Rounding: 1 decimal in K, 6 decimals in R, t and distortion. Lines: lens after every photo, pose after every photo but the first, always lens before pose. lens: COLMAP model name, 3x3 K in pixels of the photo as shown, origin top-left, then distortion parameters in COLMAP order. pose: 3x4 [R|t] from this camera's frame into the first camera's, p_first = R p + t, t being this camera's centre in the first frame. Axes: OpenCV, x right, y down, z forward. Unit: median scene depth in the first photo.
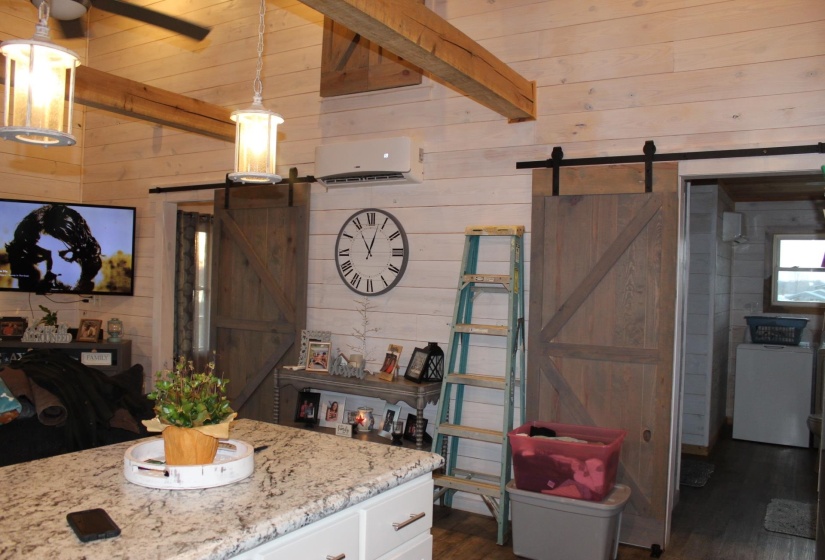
lens RADIAL K [[683.4, 0, 412.2], [0, 683.4, 290.1], [0, 0, 1]] dist [-0.166158, 0.142169]
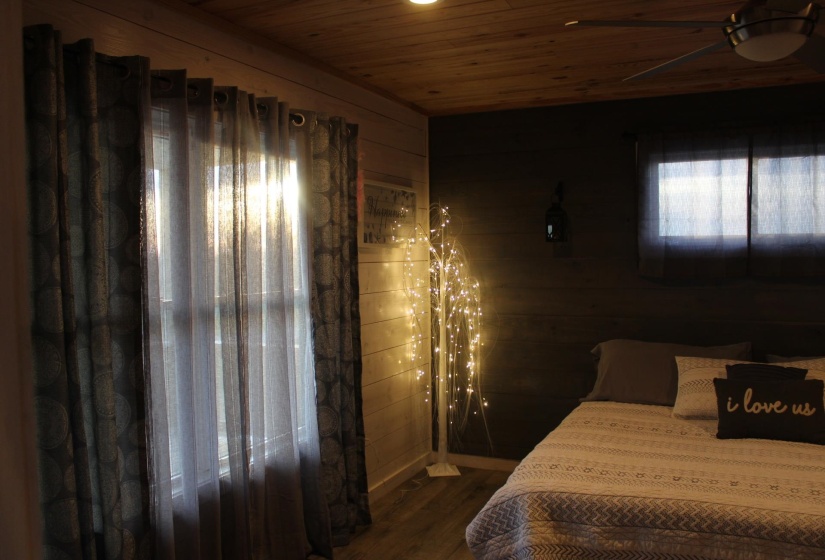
lens RADIAL K [[683.4, 0, 409.4], [0, 683.4, 279.6], [0, 0, 1]] dist [-0.166158, 0.142169]
pose [[0.993971, -0.046072, 0.099496, -0.404673], [0.043900, 0.998750, 0.023908, -0.032079], [-0.100473, -0.019396, 0.994751, 1.186764]]
